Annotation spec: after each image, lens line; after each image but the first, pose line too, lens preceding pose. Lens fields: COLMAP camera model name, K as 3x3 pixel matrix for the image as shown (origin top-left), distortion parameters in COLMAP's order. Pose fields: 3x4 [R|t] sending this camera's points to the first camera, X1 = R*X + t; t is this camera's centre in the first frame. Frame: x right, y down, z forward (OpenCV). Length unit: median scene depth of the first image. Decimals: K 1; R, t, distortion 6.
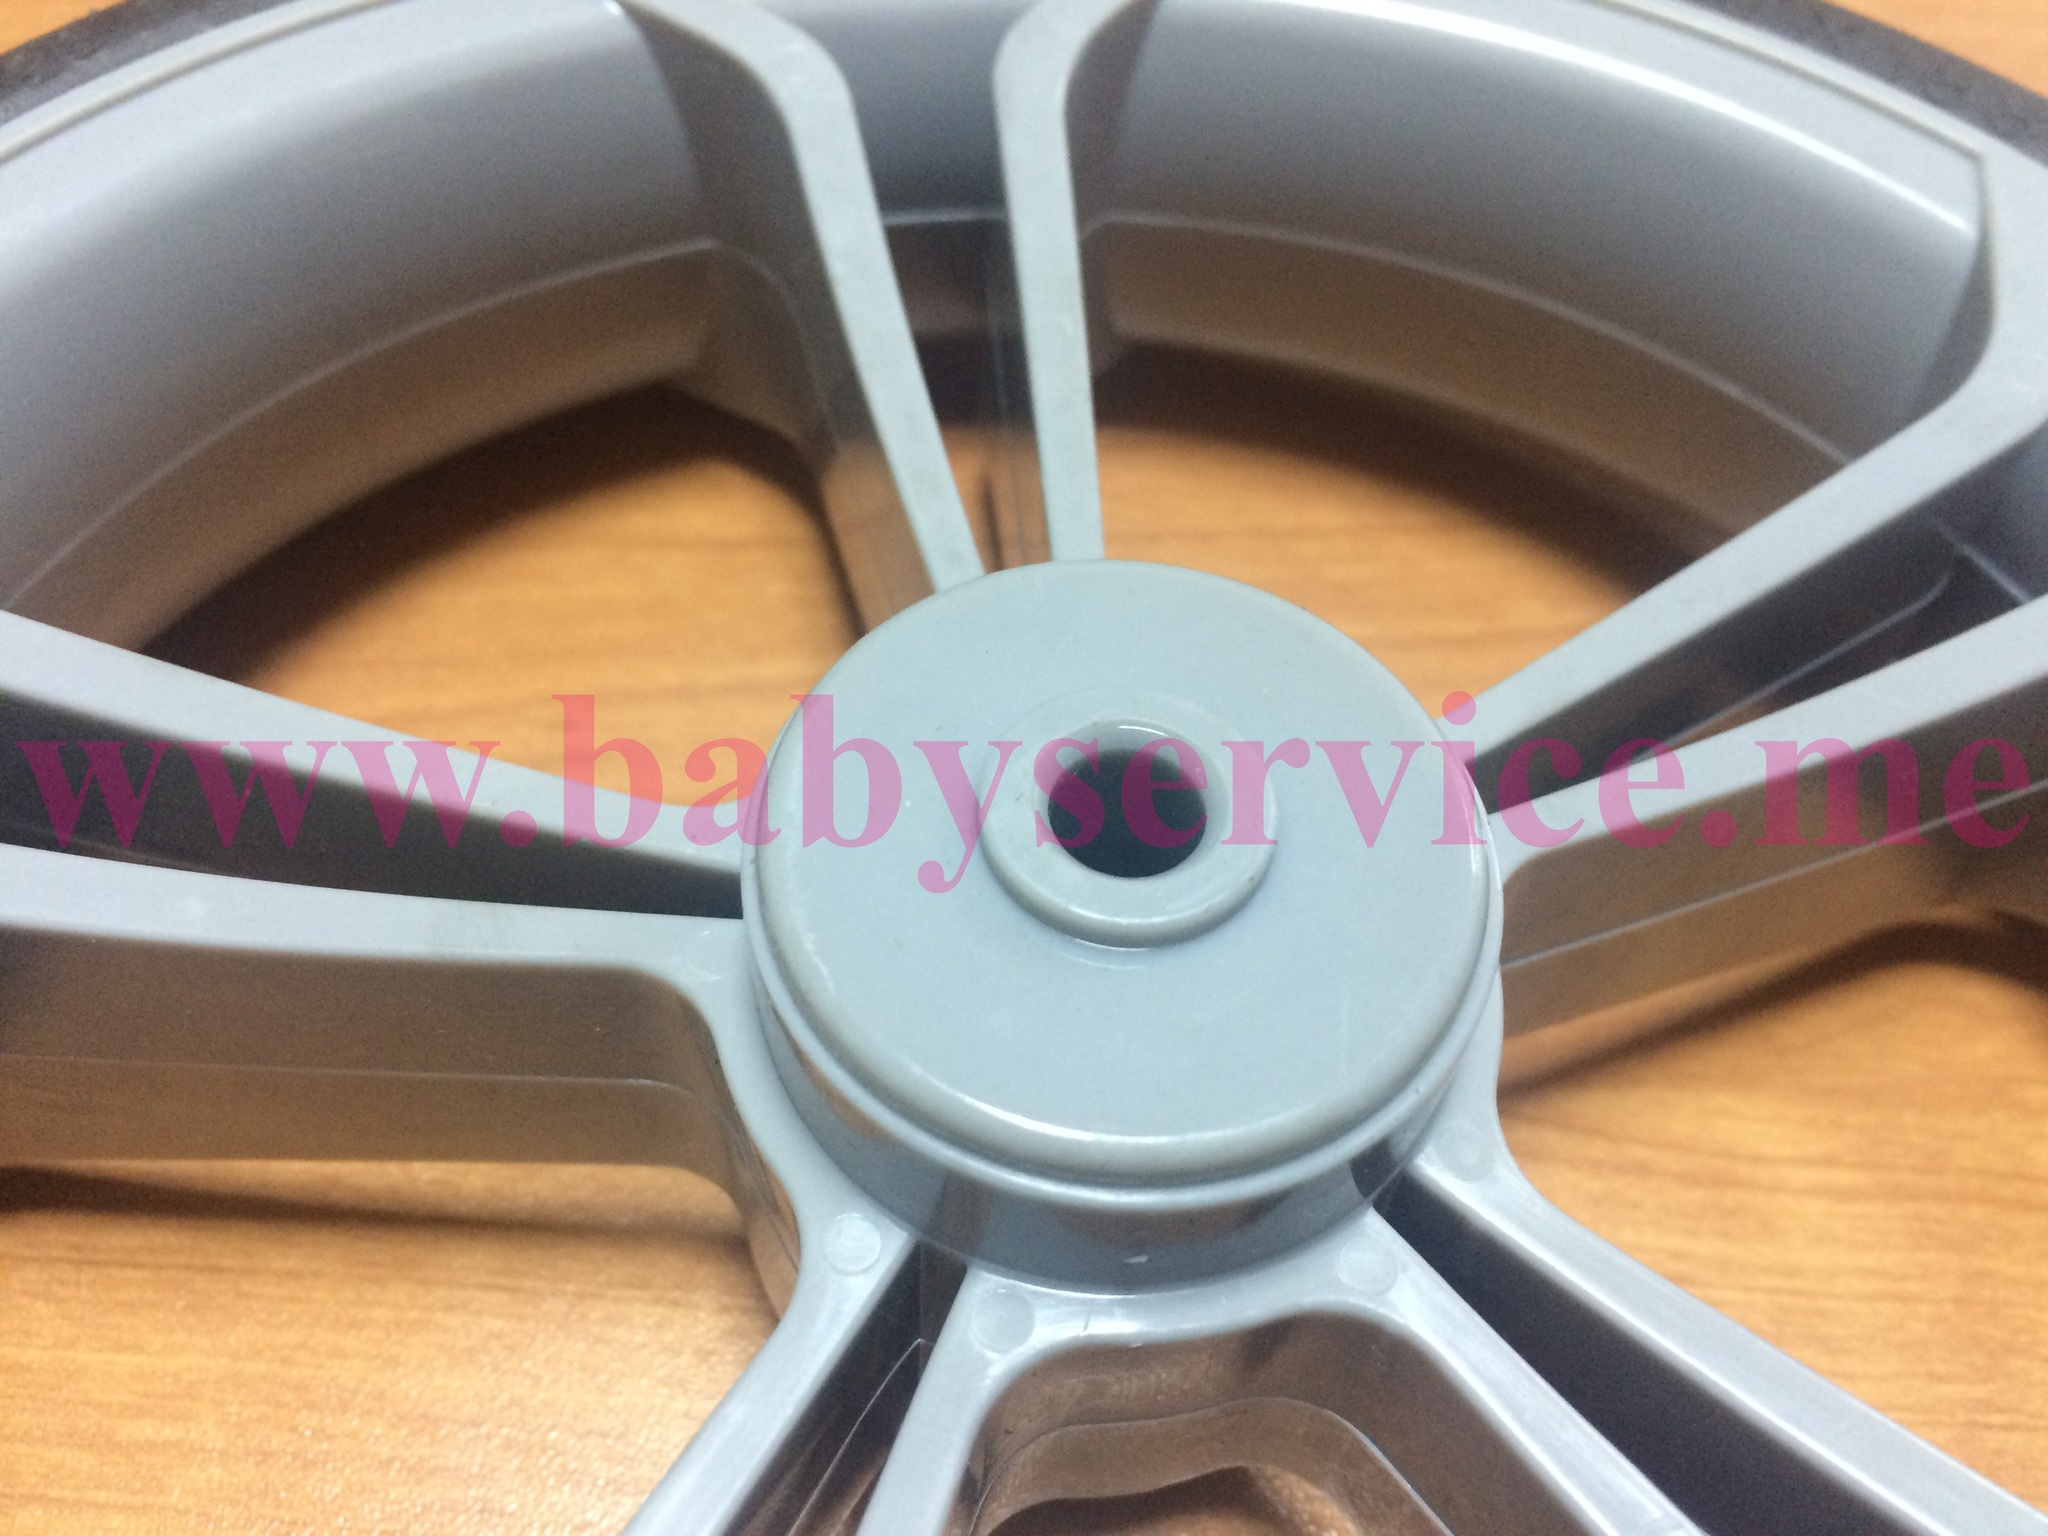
lens RADIAL K [[1677.9, 0, 1024.0], [0, 1677.9, 768.0], [0, 0, 1]] dist [0.050855, -0.119420]
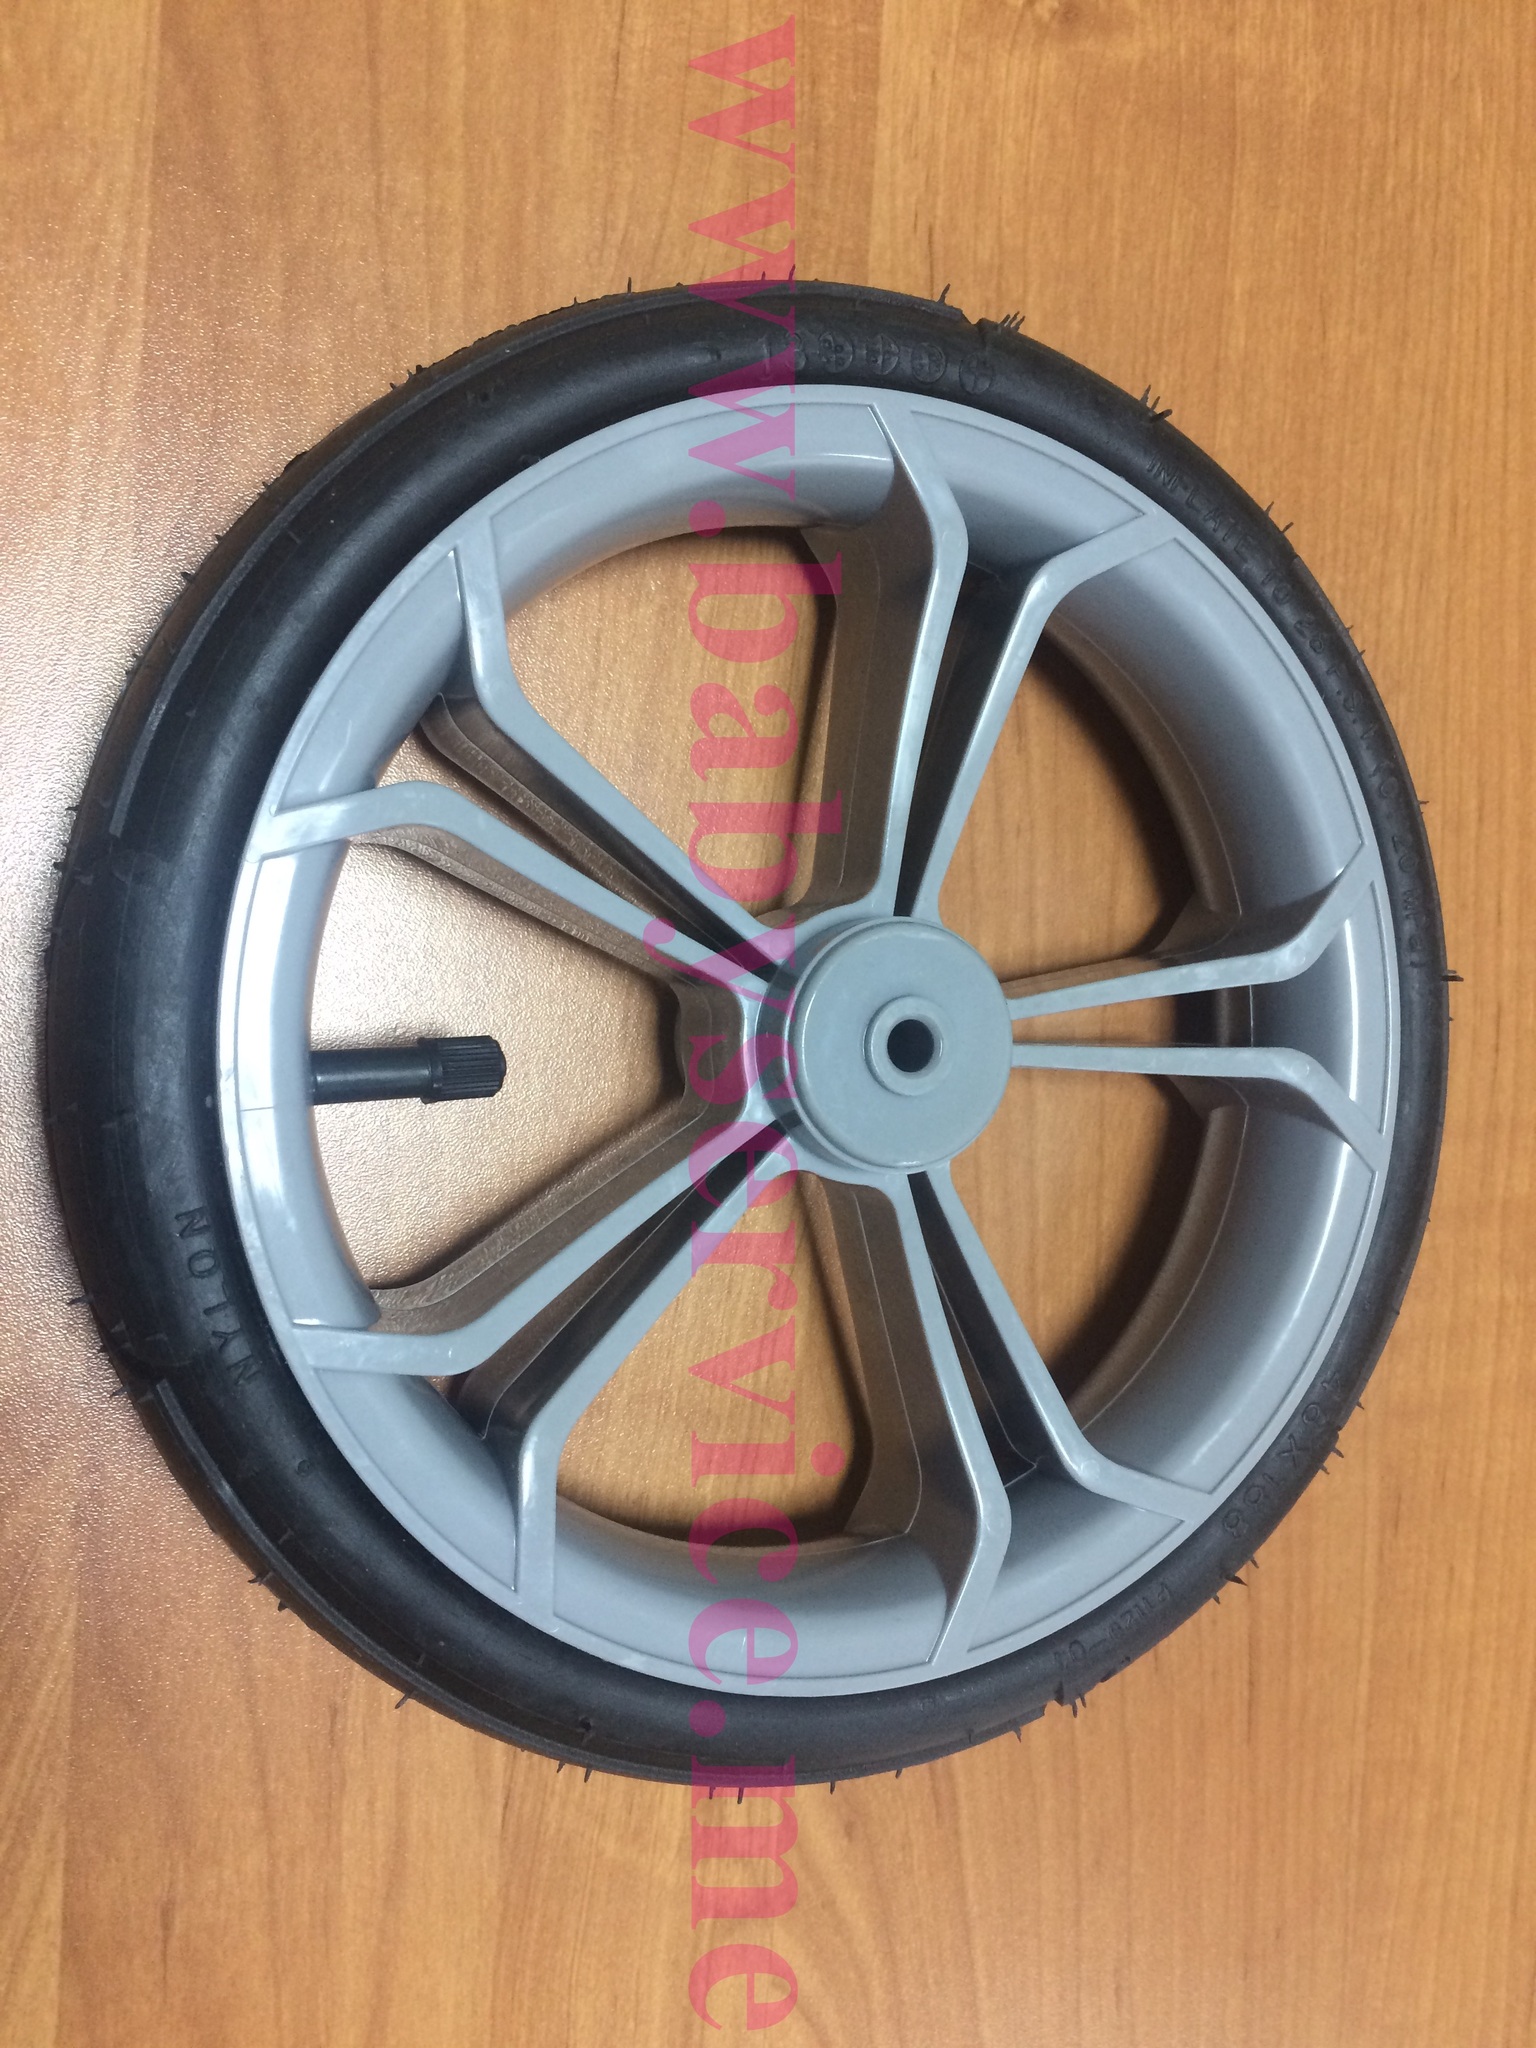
lens RADIAL K [[1677.9, 0, 768.0], [0, 1677.9, 1024.0], [0, 0, 1]] dist [0.050855, -0.119420]
pose [[-0.090612, 0.993434, -0.069839, 0.171441], [-0.964337, -0.070014, 0.255250, -0.328927], [0.248685, 0.090477, 0.964349, -1.311824]]
